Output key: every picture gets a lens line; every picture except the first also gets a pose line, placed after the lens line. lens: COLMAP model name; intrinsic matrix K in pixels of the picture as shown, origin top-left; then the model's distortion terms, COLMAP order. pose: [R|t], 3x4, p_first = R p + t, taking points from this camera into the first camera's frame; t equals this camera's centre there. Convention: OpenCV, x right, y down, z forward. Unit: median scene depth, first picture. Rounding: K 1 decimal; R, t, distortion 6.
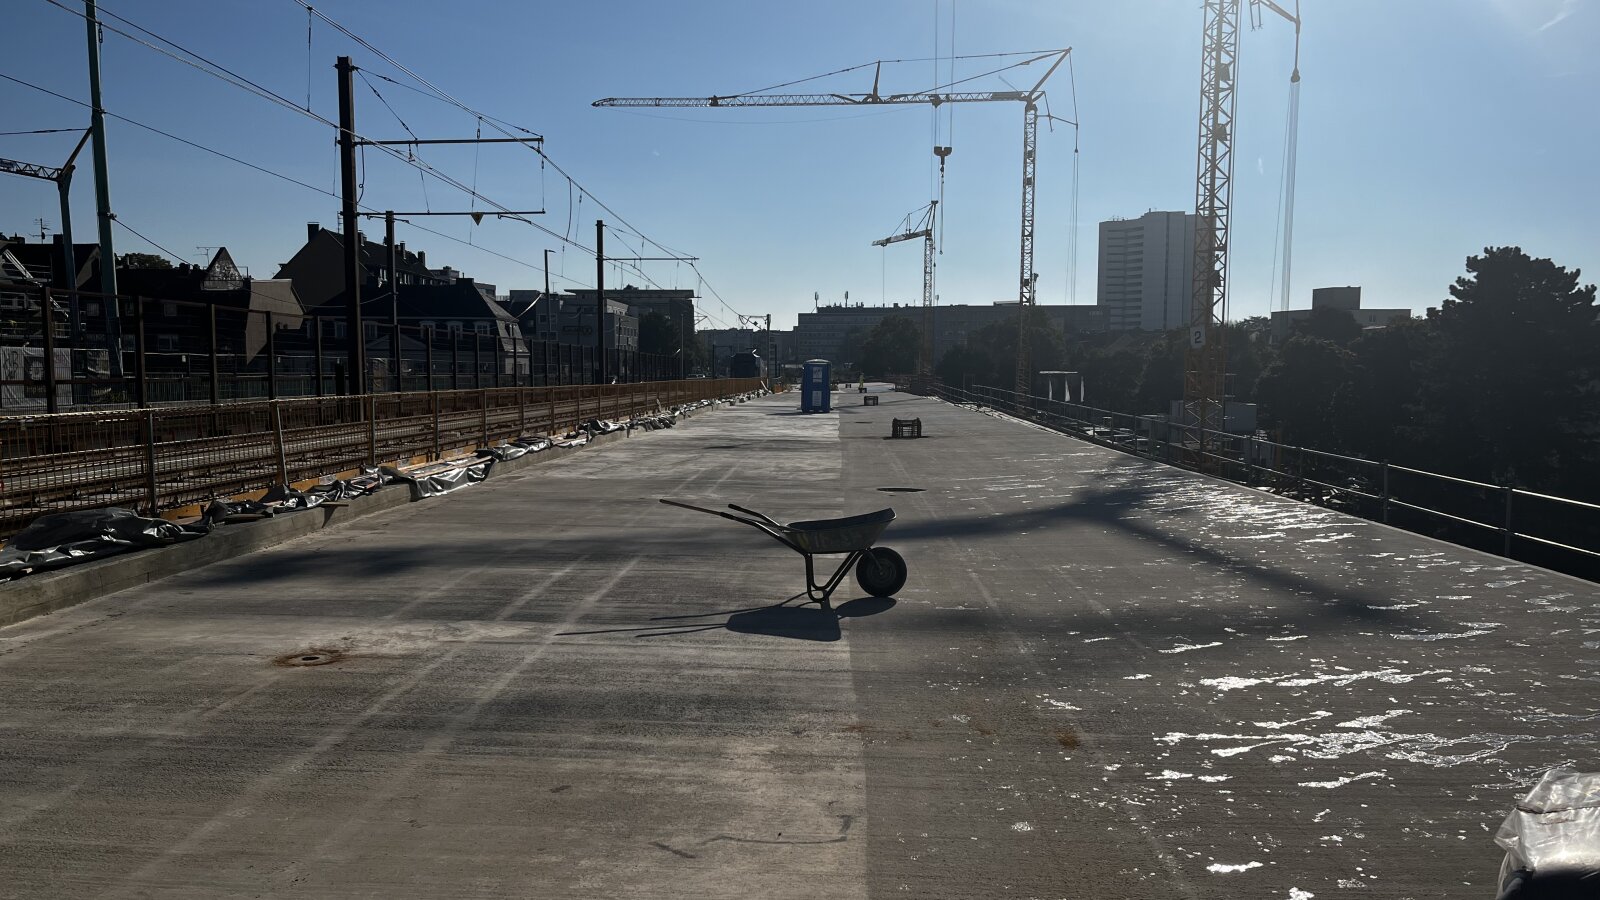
lens RADIAL K [[1244.0, 0, 800.0], [0, 1244.0, 450.0], [0, 0, 1]] dist [0.129741, -0.112949]
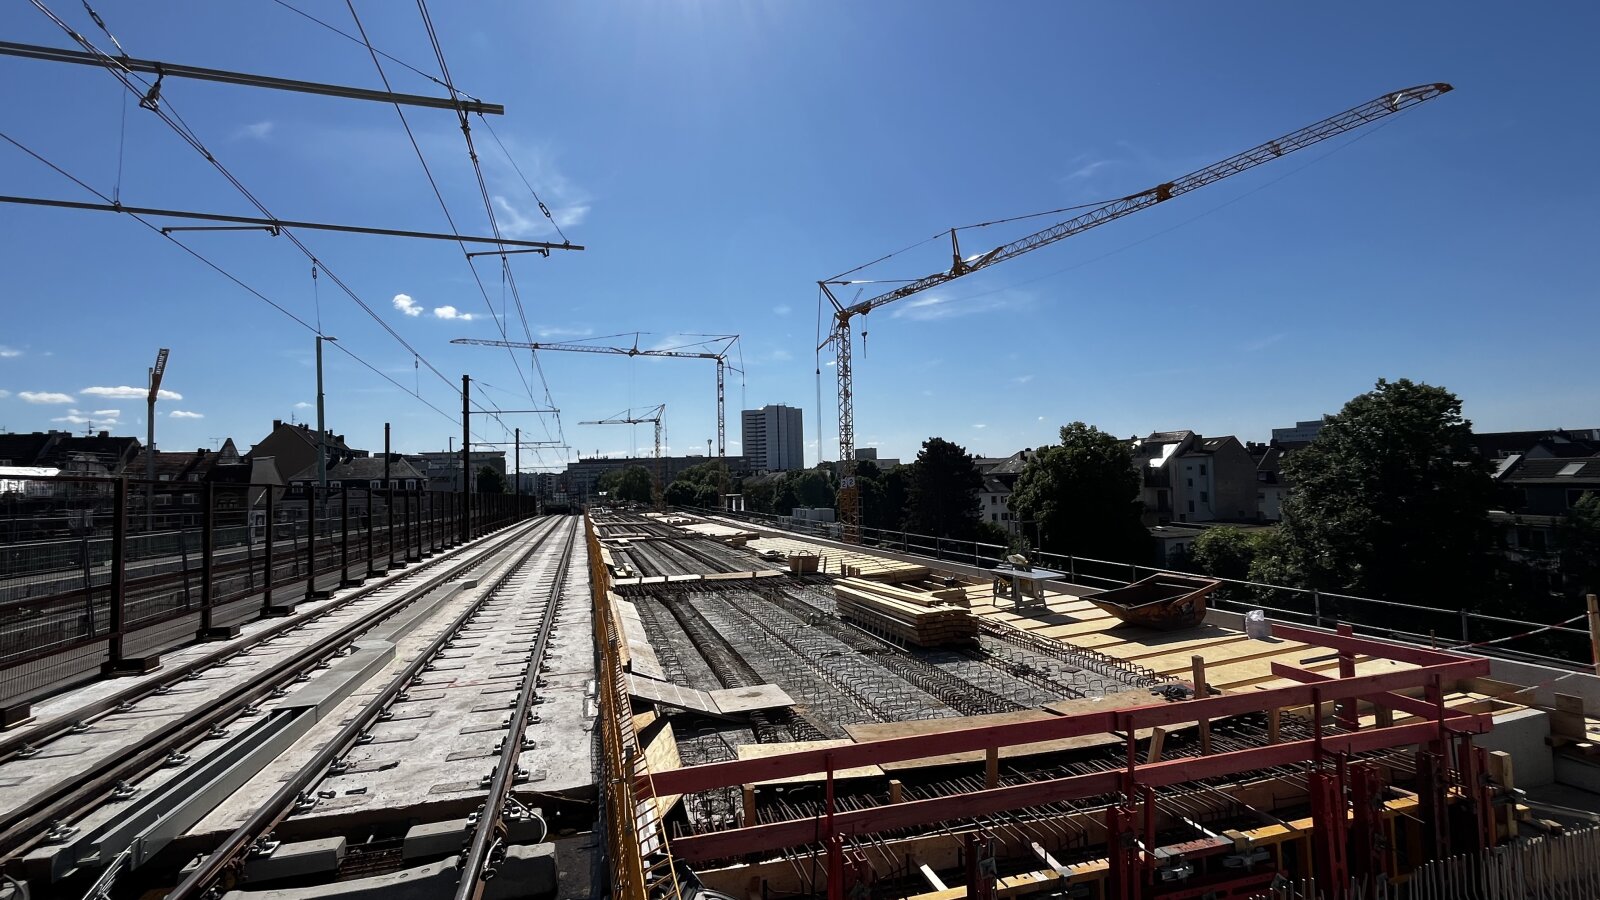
lens RADIAL K [[728.8, 0, 800.0], [0, 728.8, 450.0], [0, 0, 1]] dist [0.000998, 0.000092]
pose [[0.950383, -0.015427, 0.310700, -0.041320], [0.053220, 0.992108, -0.113532, -0.000680], [-0.306497, 0.124434, 0.943703, -0.072055]]
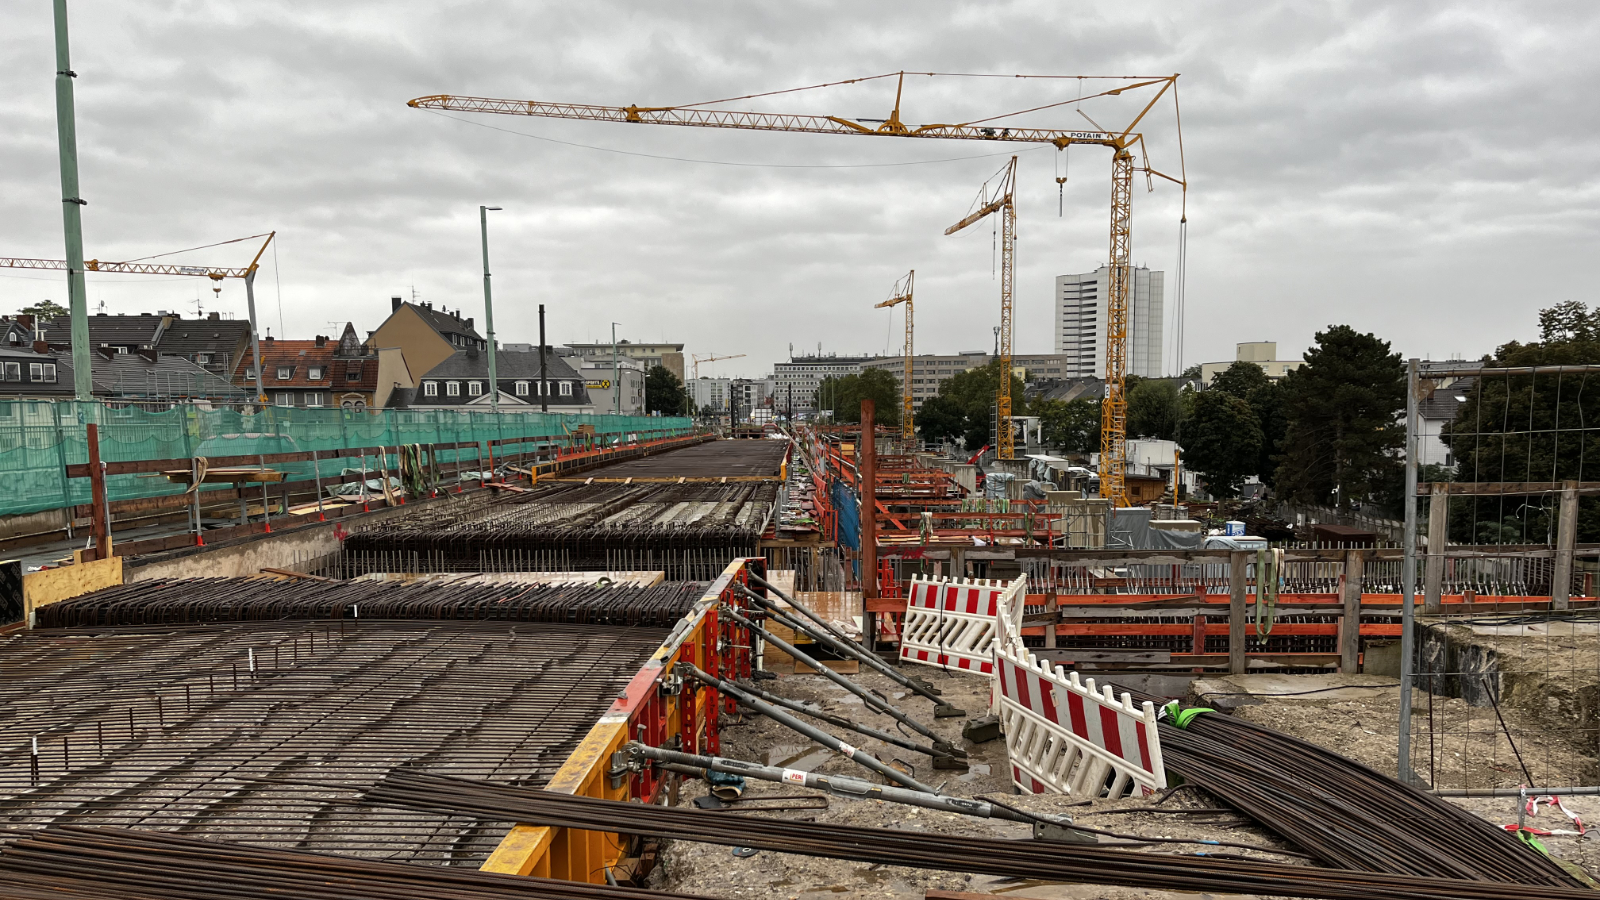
lens RADIAL K [[1210.6, 0, 802.1], [0, 1210.6, 522.1], [0, 0, 1]] dist [0.072324, -0.094045]
pose [[0.999572, -0.011283, 0.026980, -0.037230], [0.010658, 0.999674, 0.023199, 0.009209], [-0.027233, -0.022901, 0.999367, -0.156193]]
